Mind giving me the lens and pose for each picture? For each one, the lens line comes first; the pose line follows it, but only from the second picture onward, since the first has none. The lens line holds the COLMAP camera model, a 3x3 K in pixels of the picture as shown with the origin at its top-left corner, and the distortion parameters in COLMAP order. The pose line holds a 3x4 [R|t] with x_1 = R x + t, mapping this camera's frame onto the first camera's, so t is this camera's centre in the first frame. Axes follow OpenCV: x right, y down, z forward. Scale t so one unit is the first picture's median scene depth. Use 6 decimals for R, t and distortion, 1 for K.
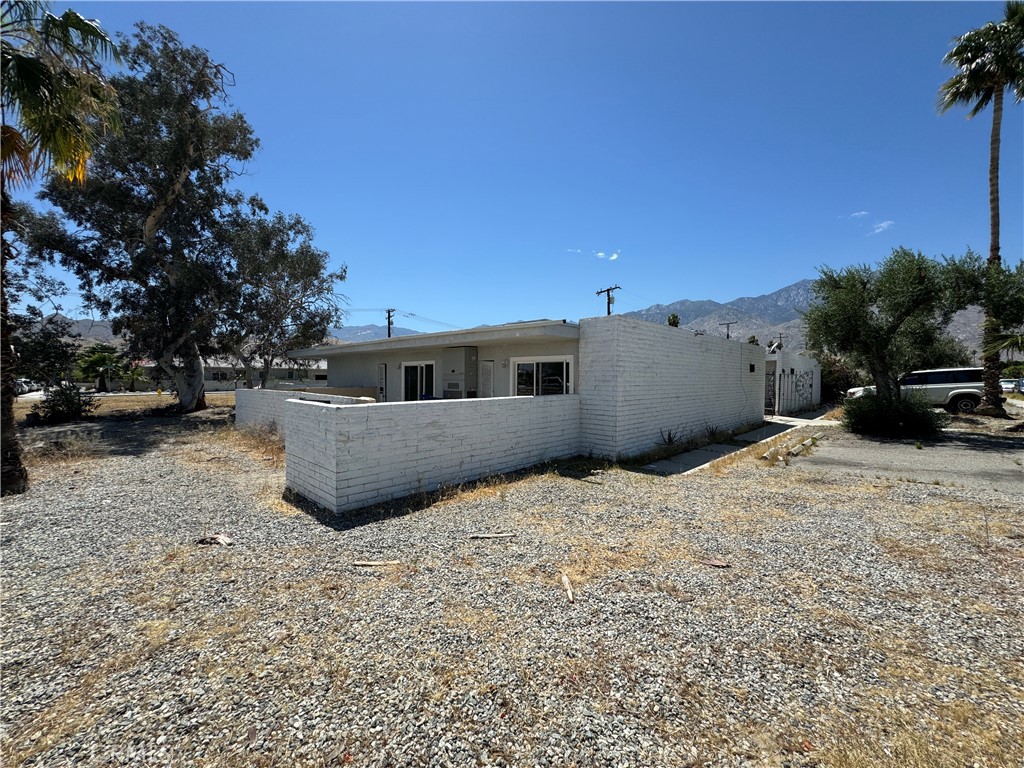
lens RADIAL K [[407.8, 0, 511.9], [0, 407.8, 381.3], [0, 0, 1]] dist [-0.004218, 0.000977]
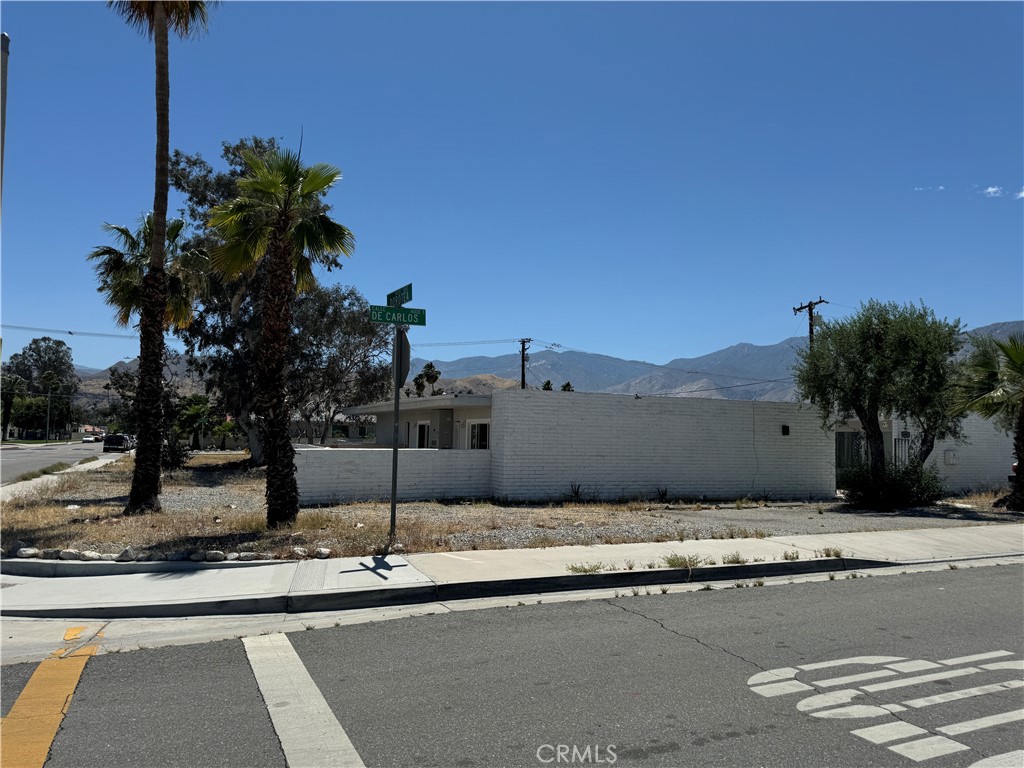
lens RADIAL K [[718.1, 0, 511.8], [0, 718.1, 382.4], [0, 0, 1]] dist [0.052180, -0.059801]
pose [[0.928992, -0.015058, -0.369793, 0.512971], [-0.017617, 0.996240, -0.084826, 0.005169], [0.369680, 0.085317, 0.925234, -0.510615]]
